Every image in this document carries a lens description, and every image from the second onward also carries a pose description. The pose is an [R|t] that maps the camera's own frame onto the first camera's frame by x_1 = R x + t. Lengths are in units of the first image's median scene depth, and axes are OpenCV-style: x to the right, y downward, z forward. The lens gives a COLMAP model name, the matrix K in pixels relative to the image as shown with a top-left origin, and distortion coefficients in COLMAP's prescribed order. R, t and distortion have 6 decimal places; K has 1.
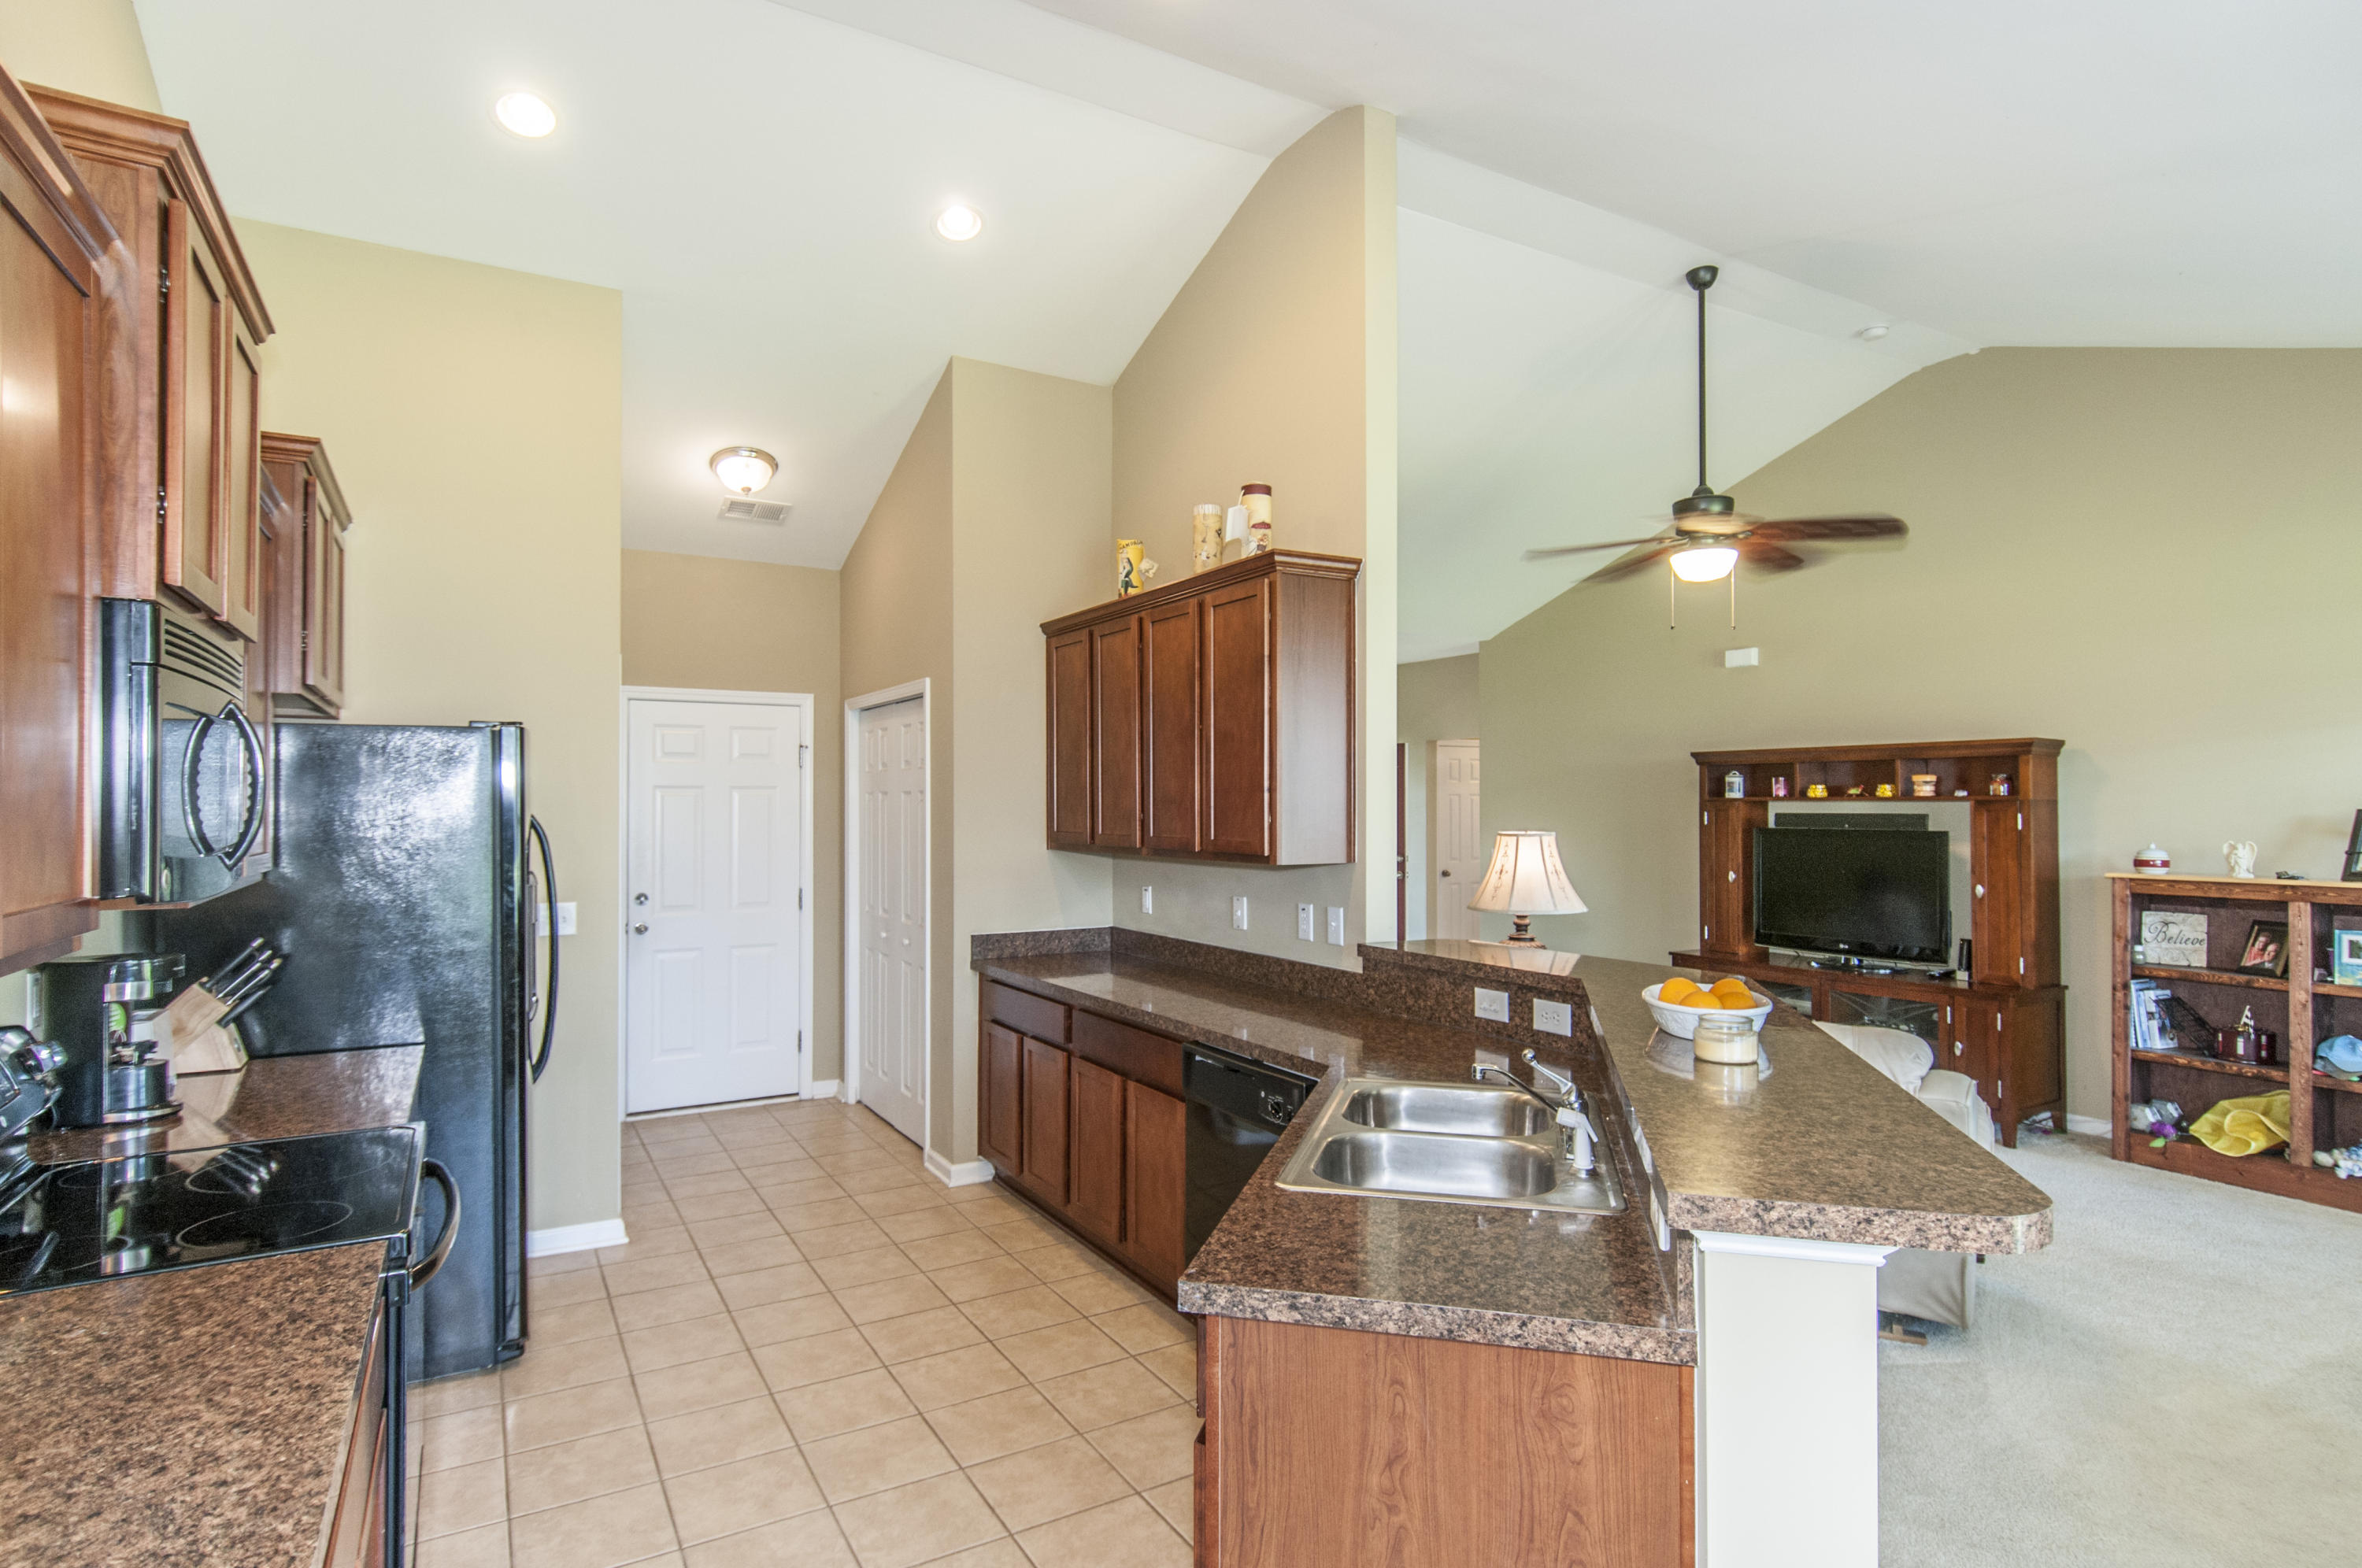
lens RADIAL K [[1226.2, 0, 1206.5], [0, 1226.2, 787.5], [0, 0, 1]] dist [0.011748, -0.008992]
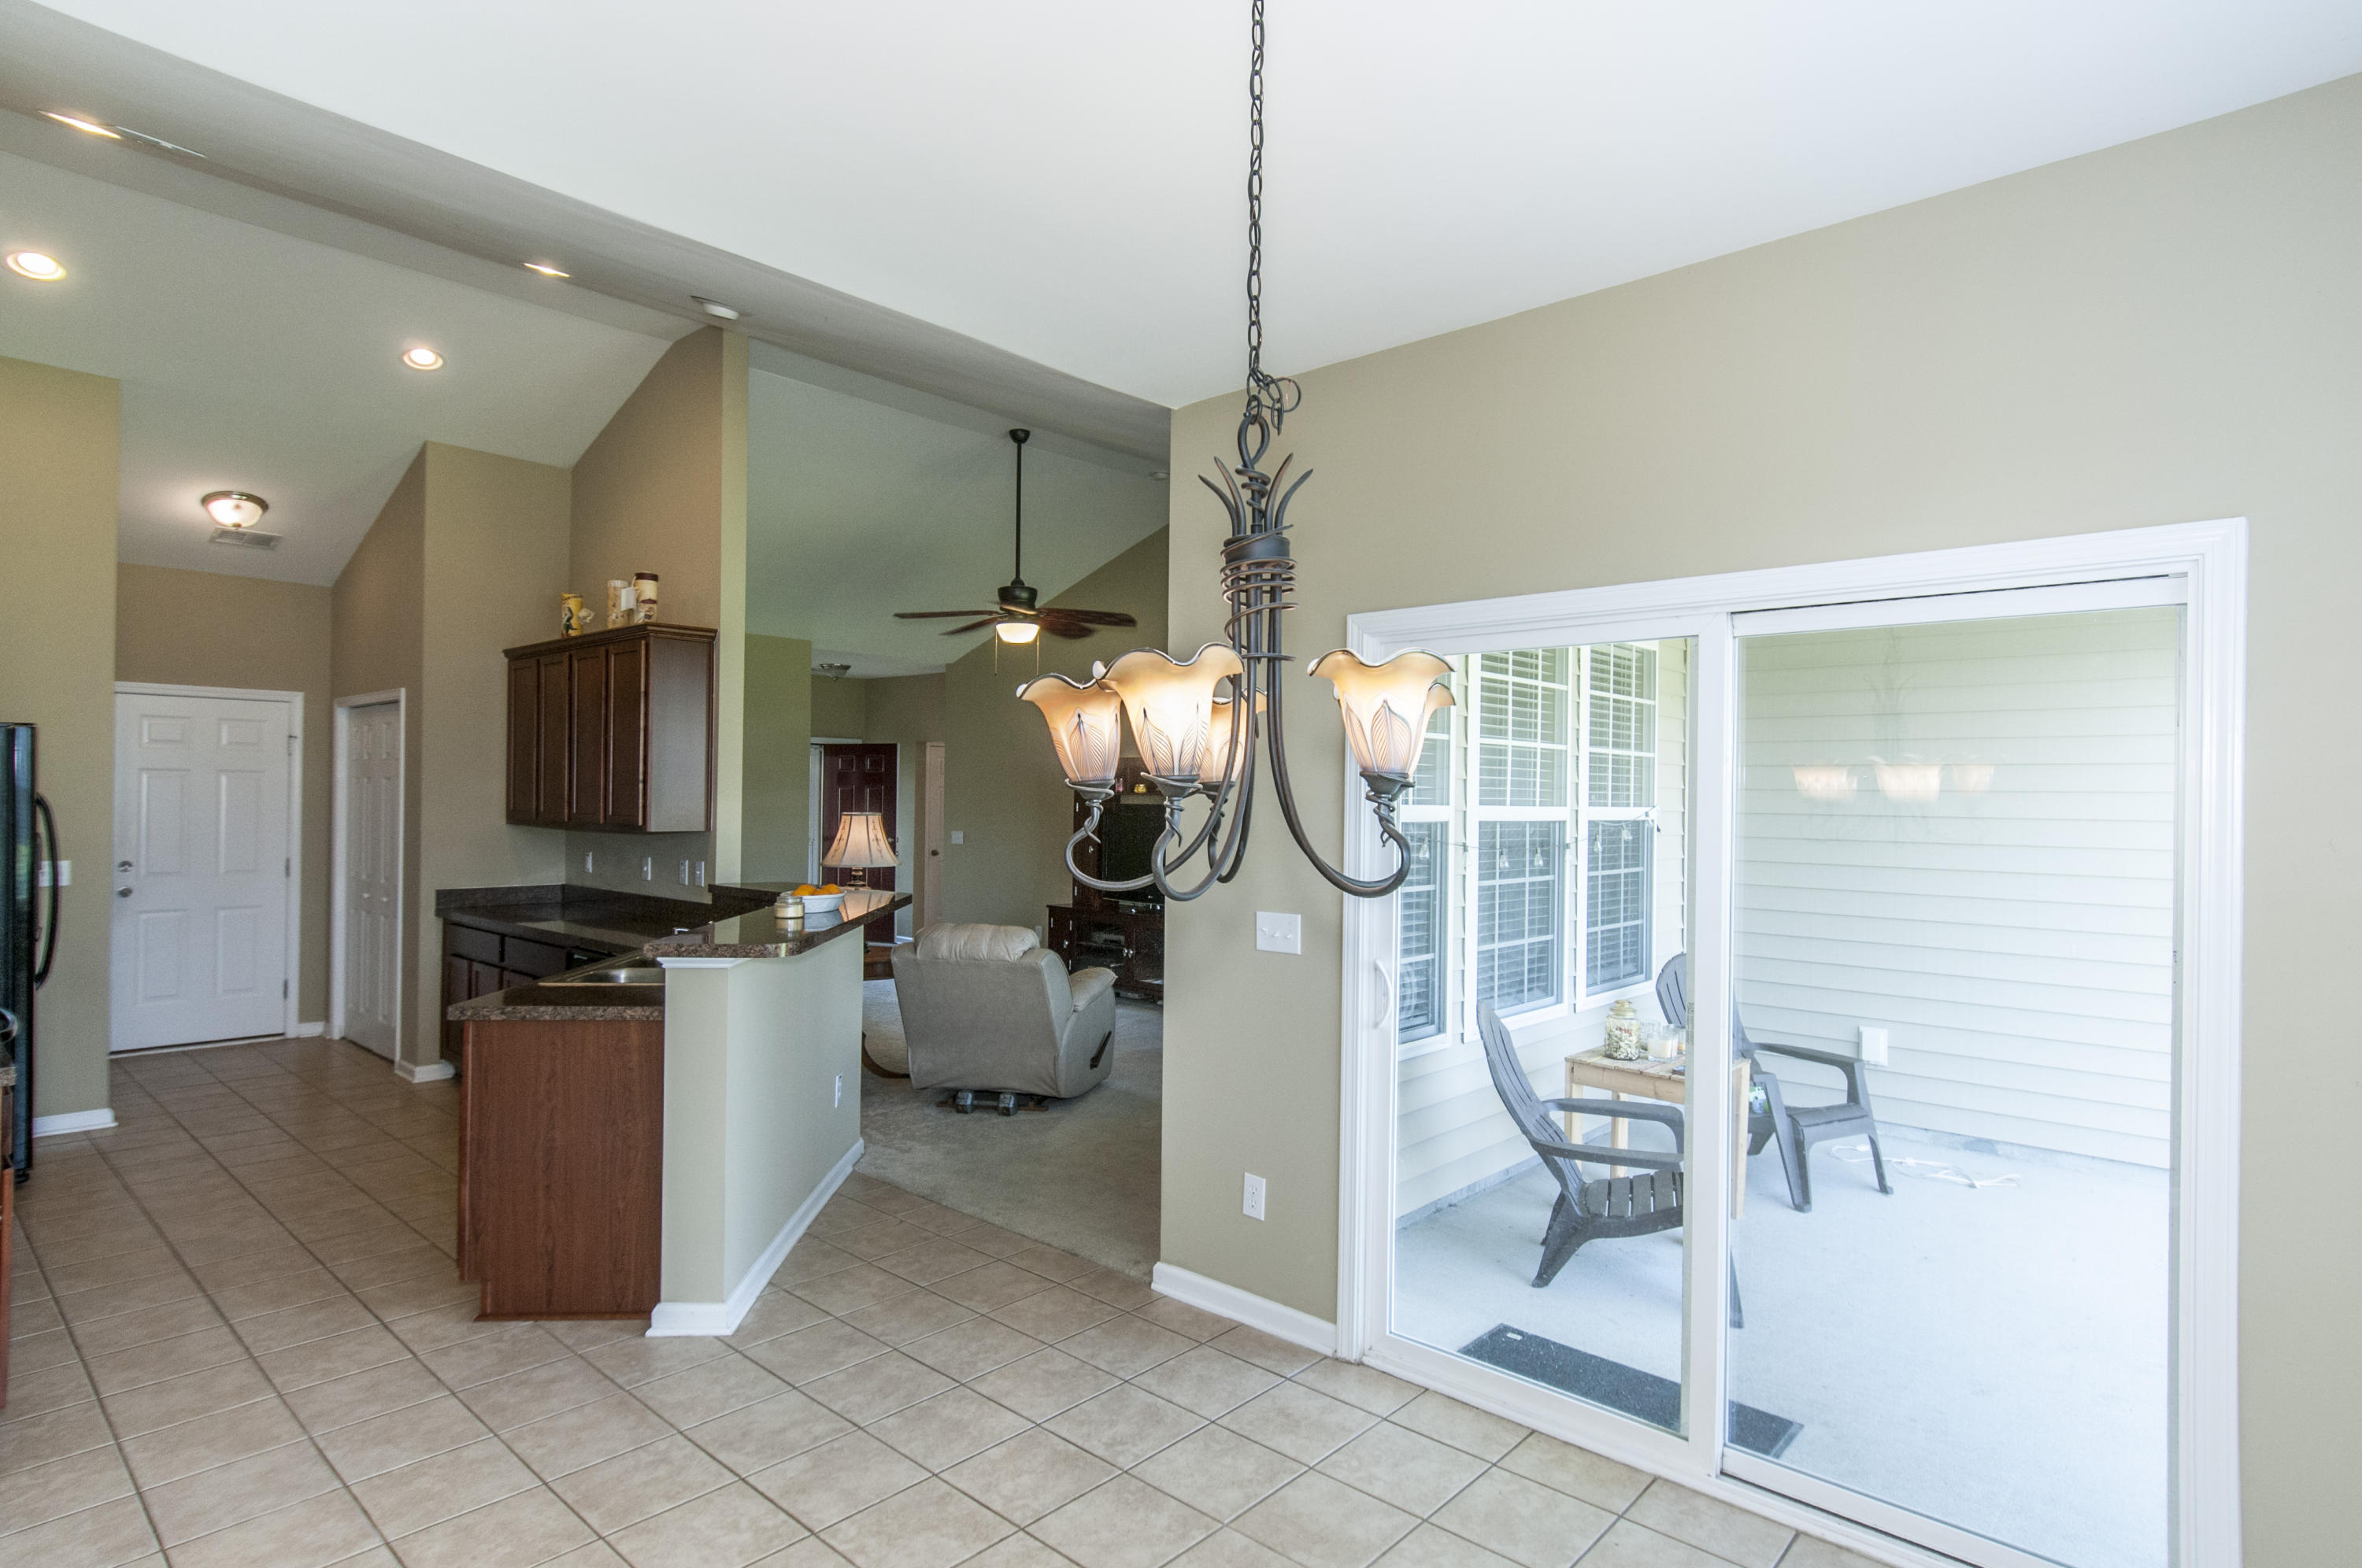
lens RADIAL K [[1226.2, 0, 1206.3], [0, 1226.2, 789.1], [0, 0, 1]] dist [0.011748, -0.008992]
pose [[0.954753, 0.014623, 0.297039, 0.191172], [-0.016957, 0.999842, 0.005282, -0.006303], [-0.296915, -0.010080, 0.954851, -0.467601]]
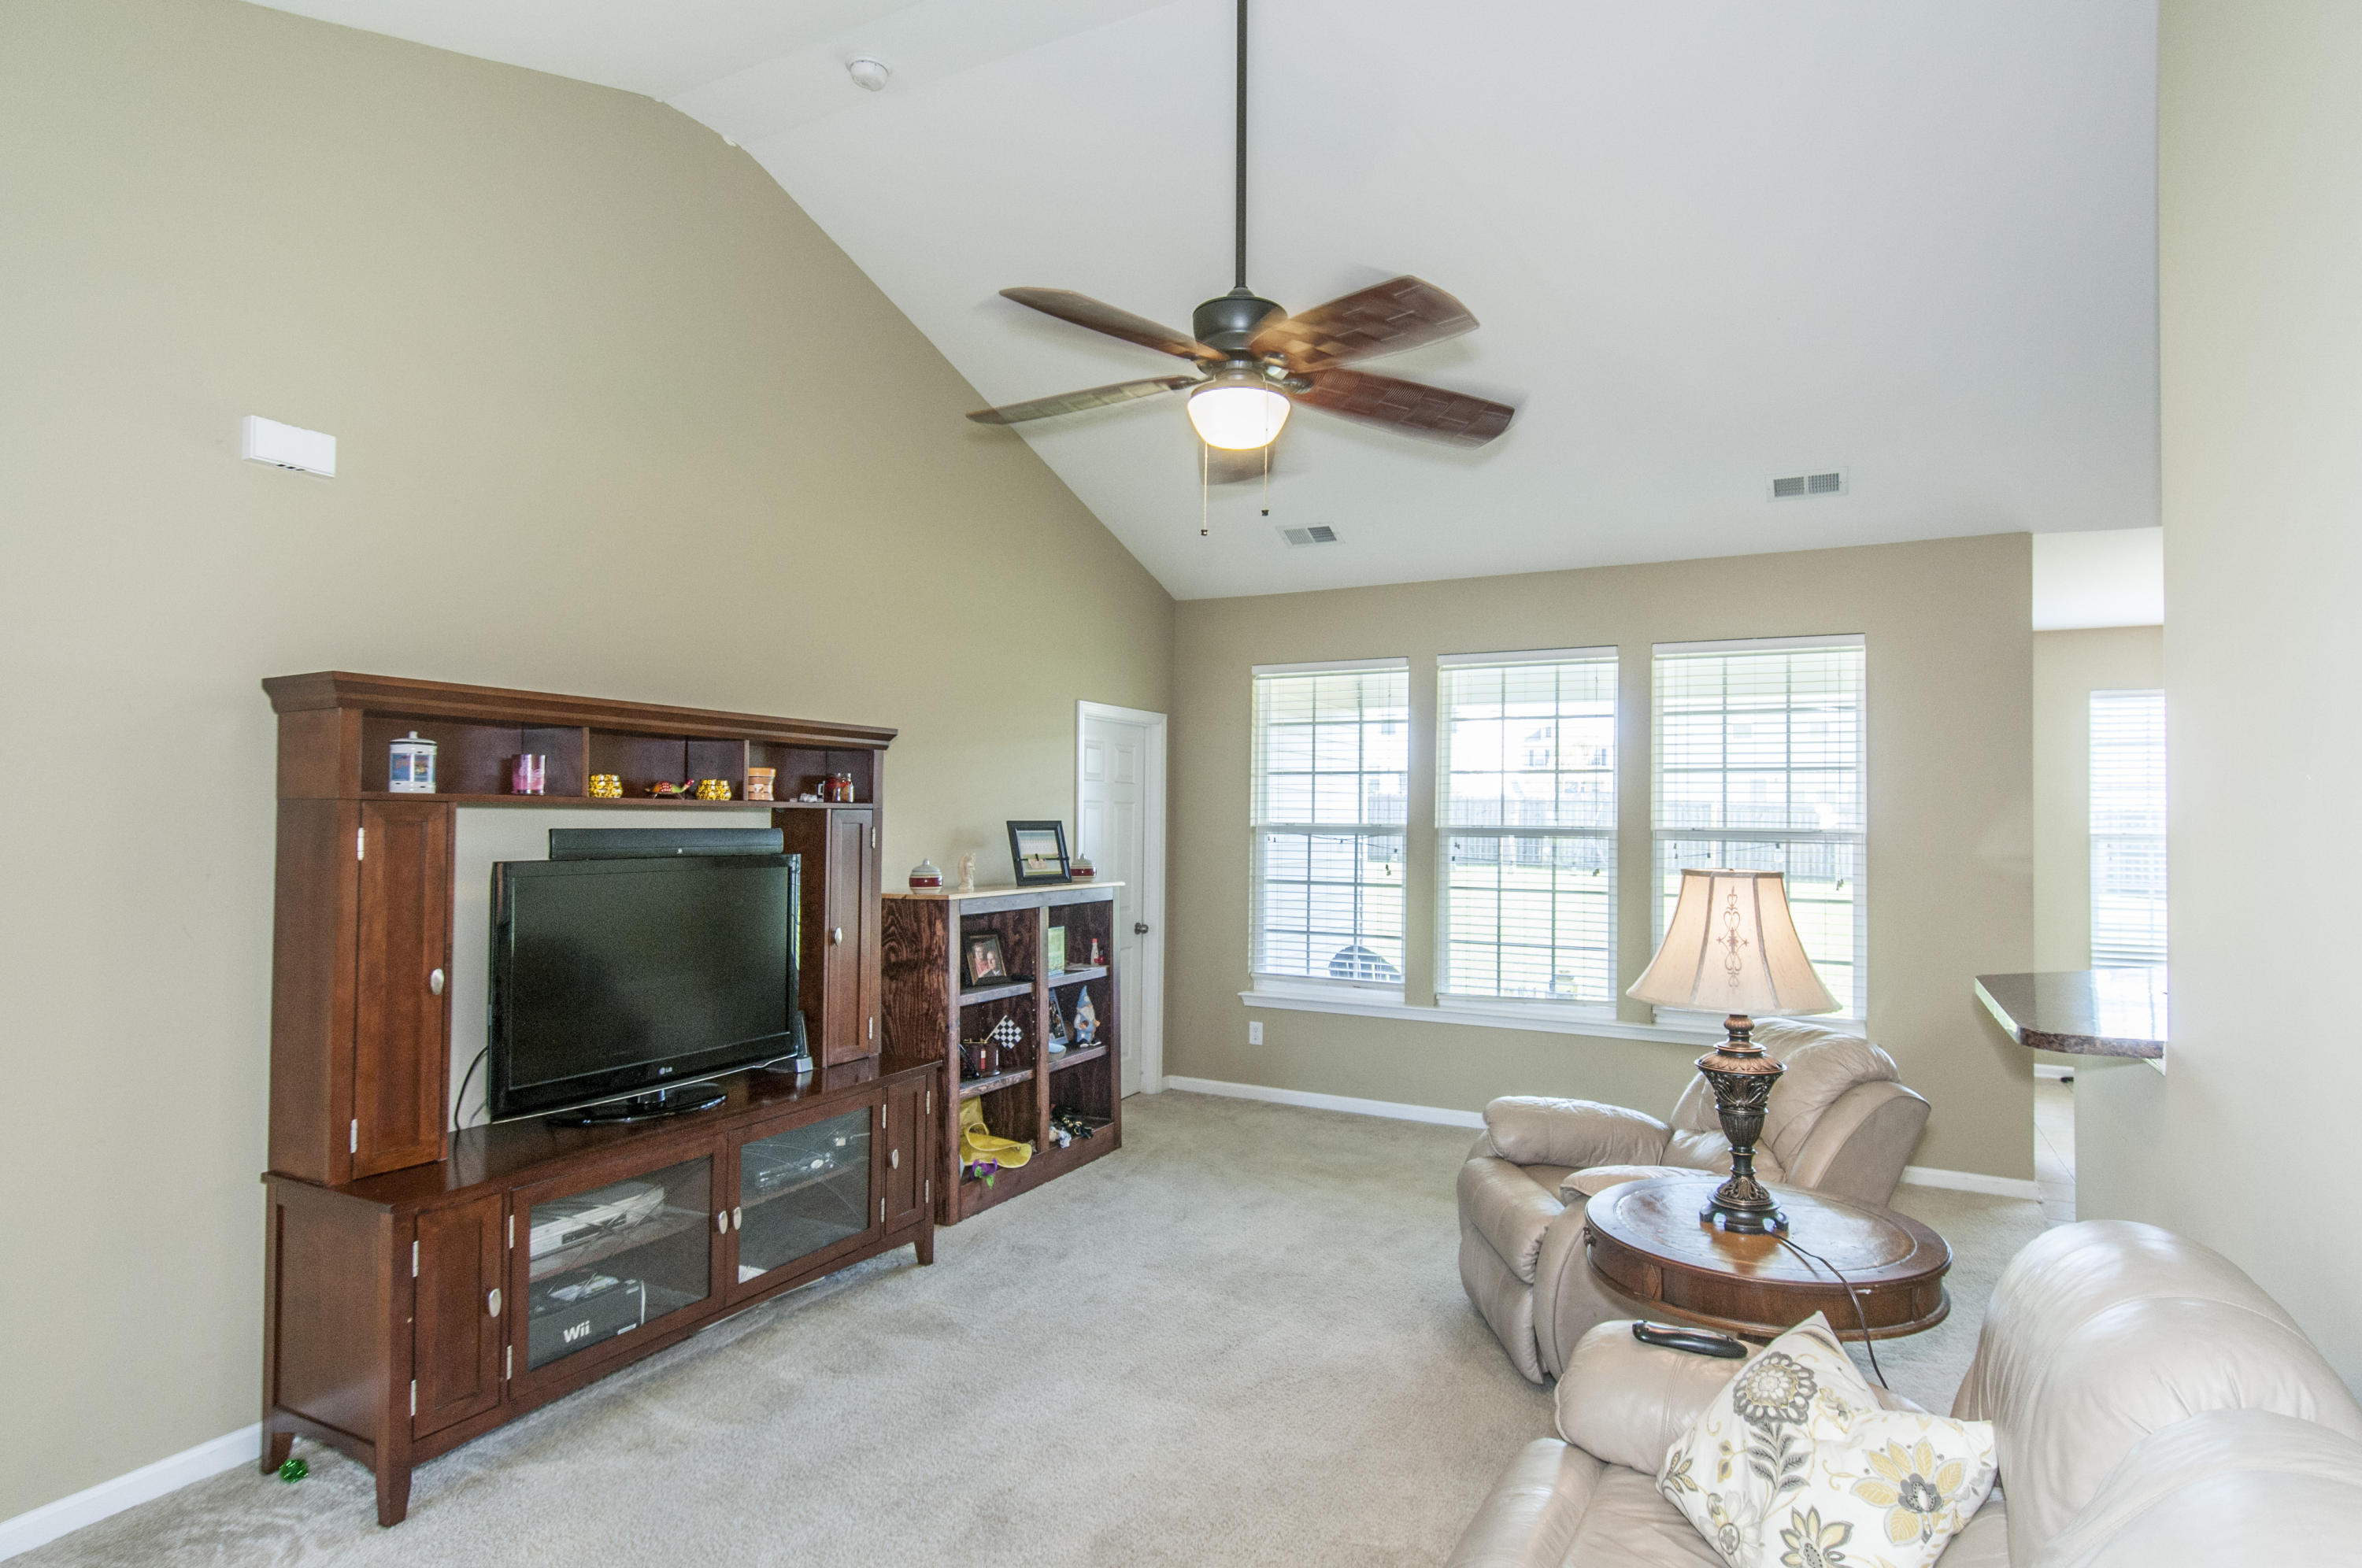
lens RADIAL K [[1226.2, 0, 1192.6], [0, 1226.2, 796.0], [0, 0, 1]] dist [0.011748, -0.008992]
pose [[-0.526641, 0.013892, 0.849974, -0.091806], [-0.018795, 0.999432, -0.027980, 0.021337], [-0.849880, -0.030710, -0.526081, 1.346909]]
